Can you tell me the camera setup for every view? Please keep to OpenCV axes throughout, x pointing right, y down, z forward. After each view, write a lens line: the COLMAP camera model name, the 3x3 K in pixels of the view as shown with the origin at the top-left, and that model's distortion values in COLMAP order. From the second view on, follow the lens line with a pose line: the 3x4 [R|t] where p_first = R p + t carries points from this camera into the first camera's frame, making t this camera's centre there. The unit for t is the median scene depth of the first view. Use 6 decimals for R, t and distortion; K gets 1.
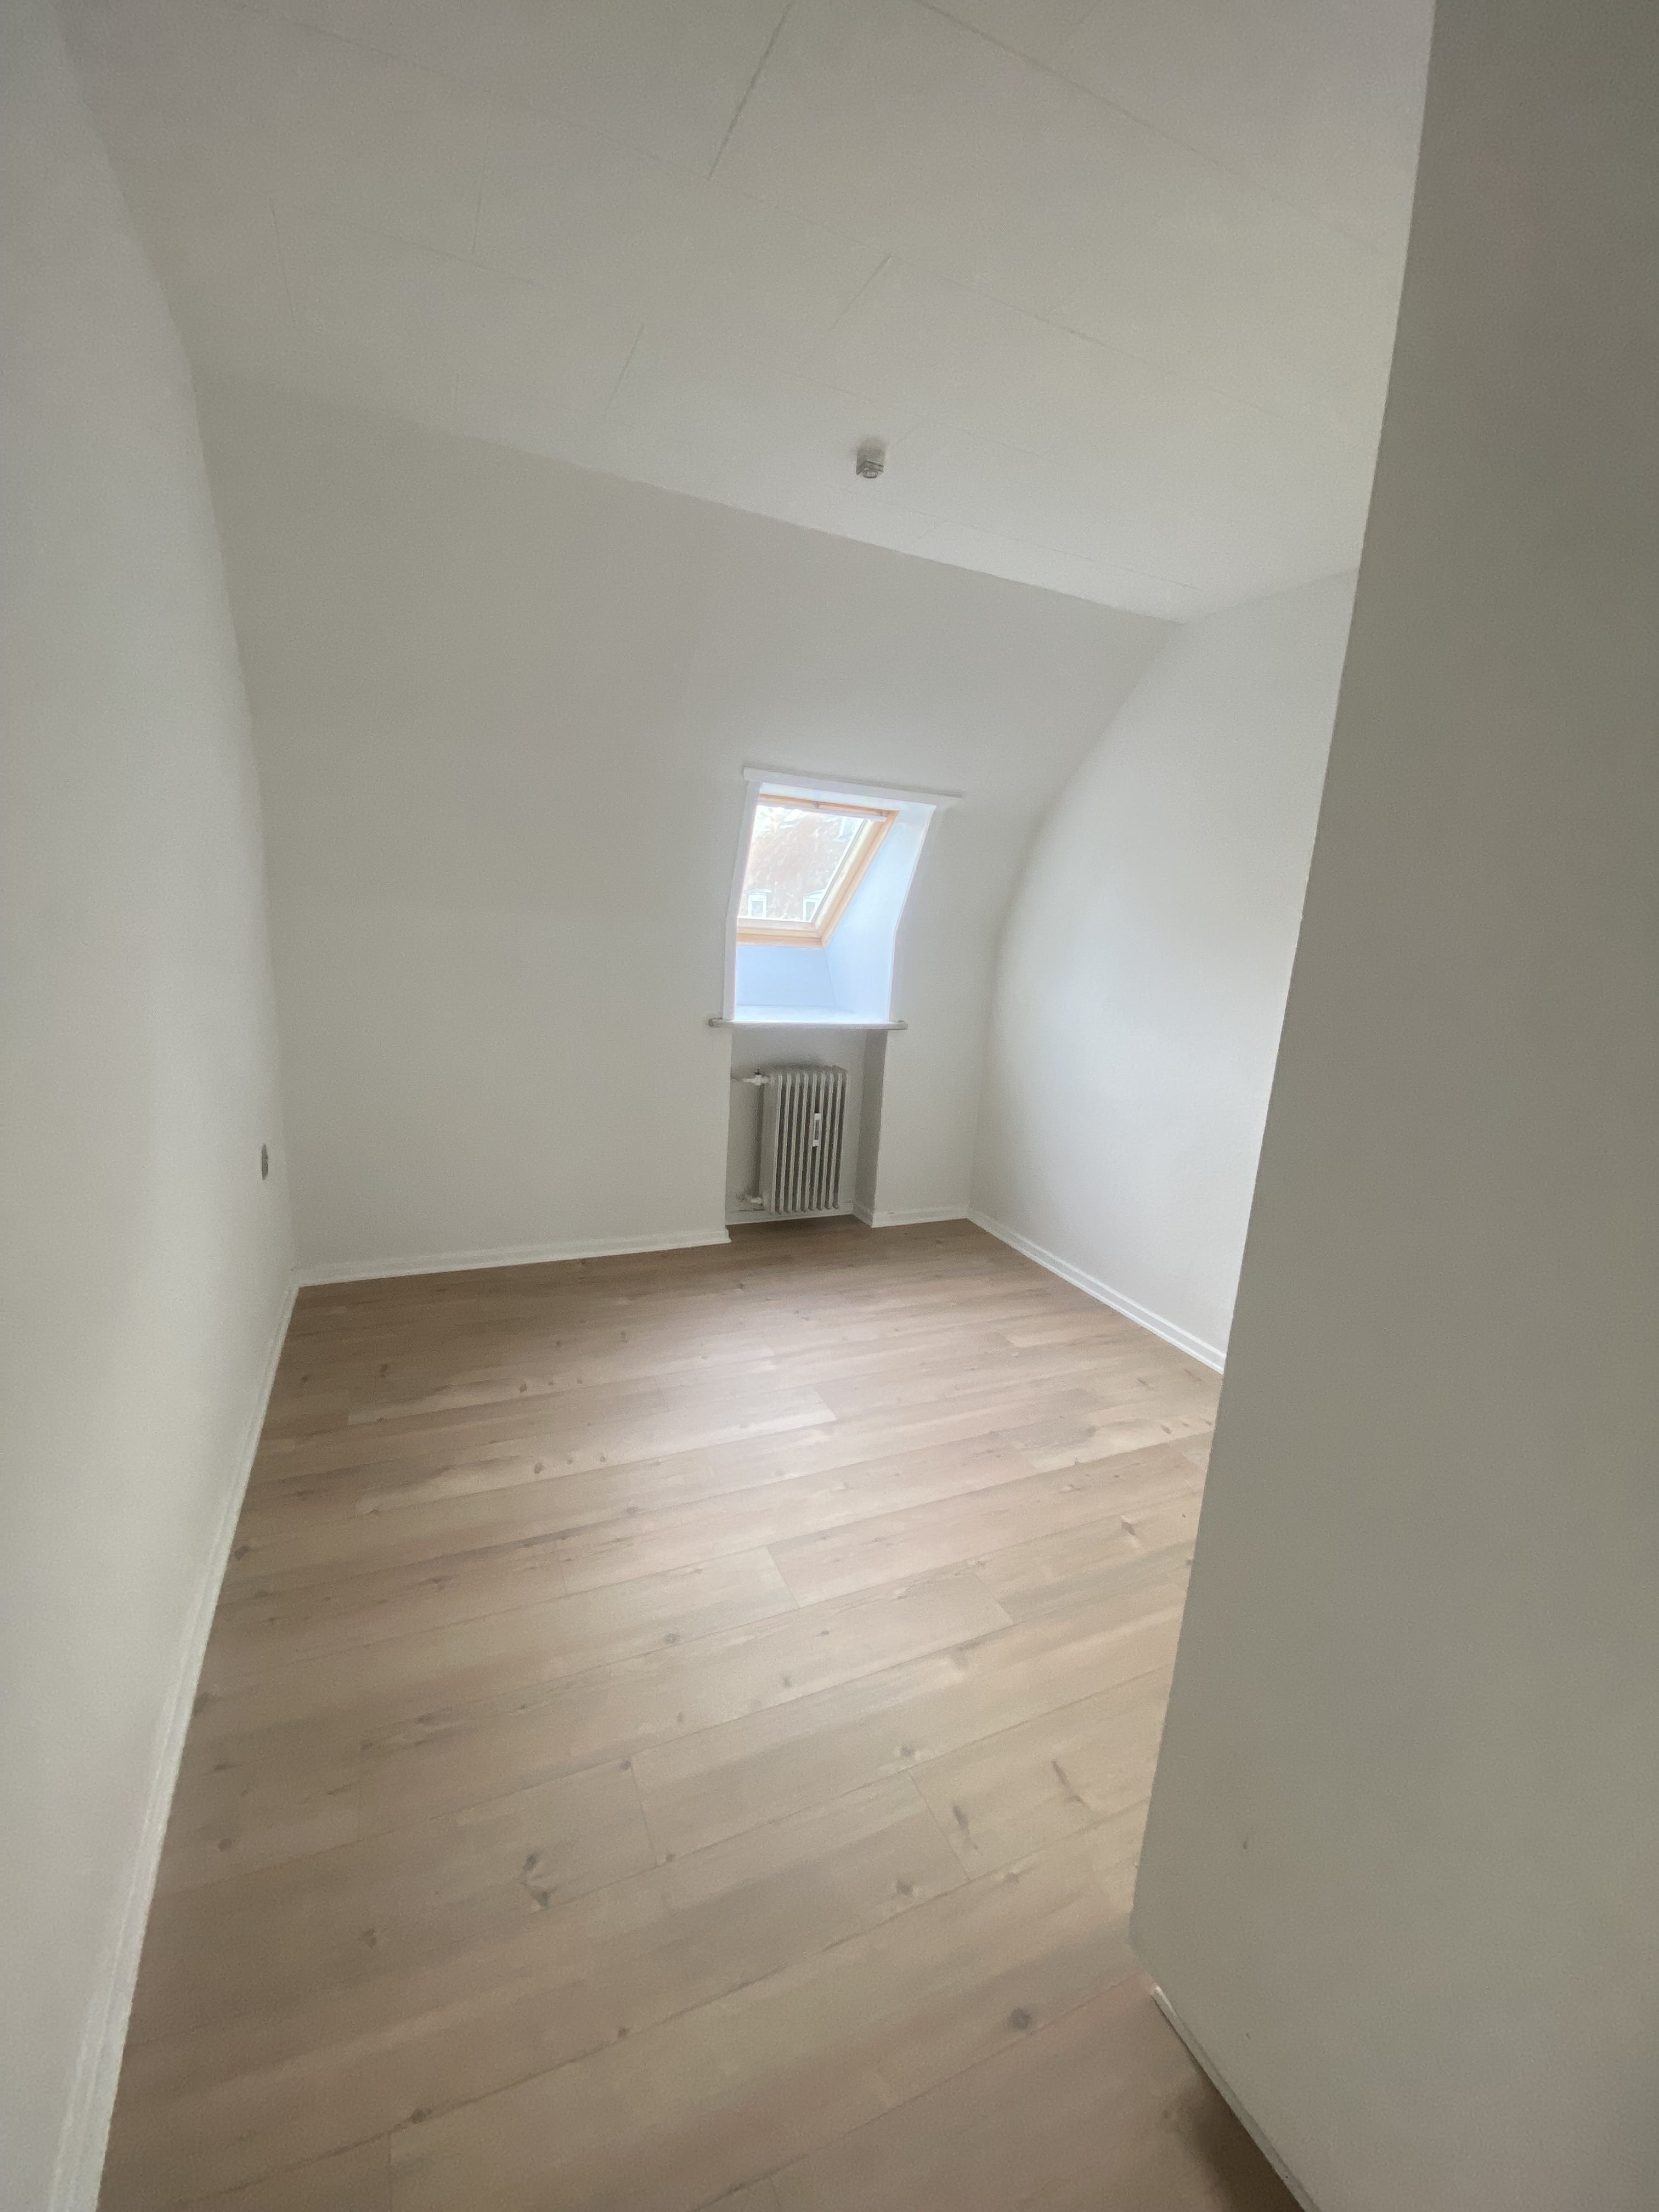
lens RADIAL K [[903.2, 0, 835.4], [0, 903.2, 1091.4], [0, 0, 1]] dist [0.017199, -0.018348]
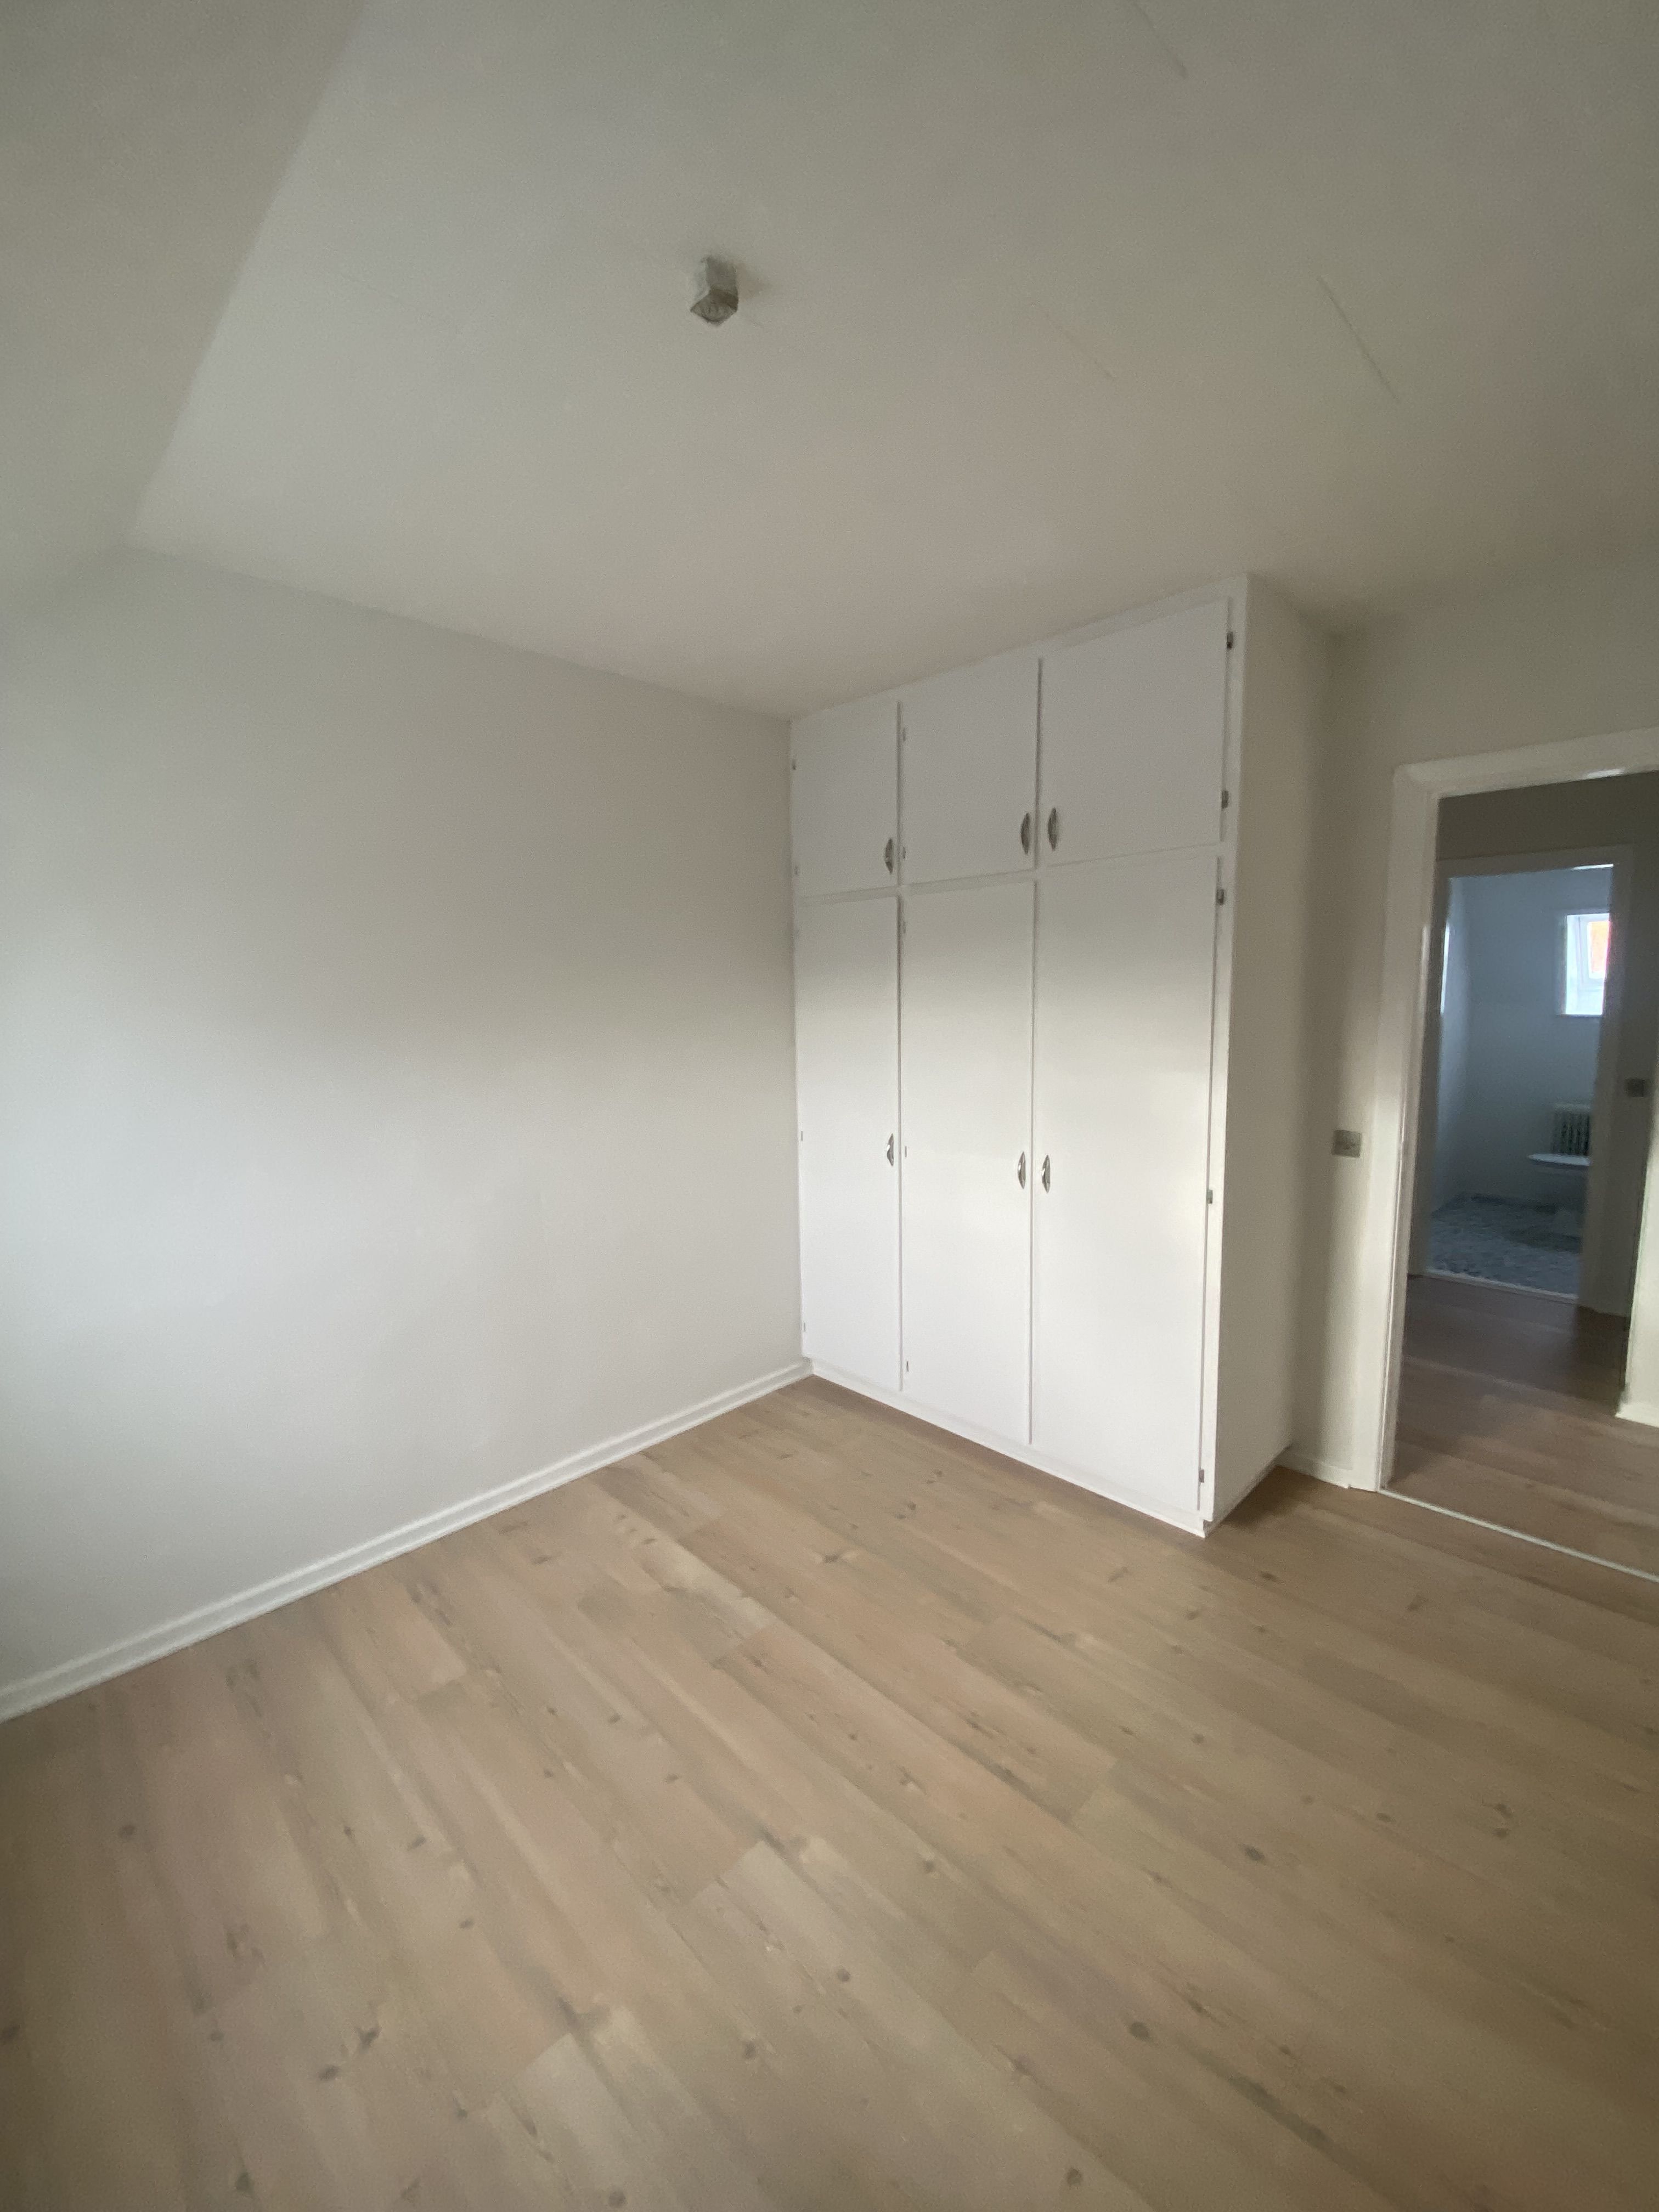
lens RADIAL K [[903.2, 0, 835.4], [0, 903.2, 1091.4], [0, 0, 1]] dist [0.017199, -0.018348]
pose [[-0.338939, -0.179175, 0.923589, -0.503721], [0.177478, 0.951894, 0.249797, -0.280701], [-0.923917, 0.248583, -0.290834, 1.008371]]
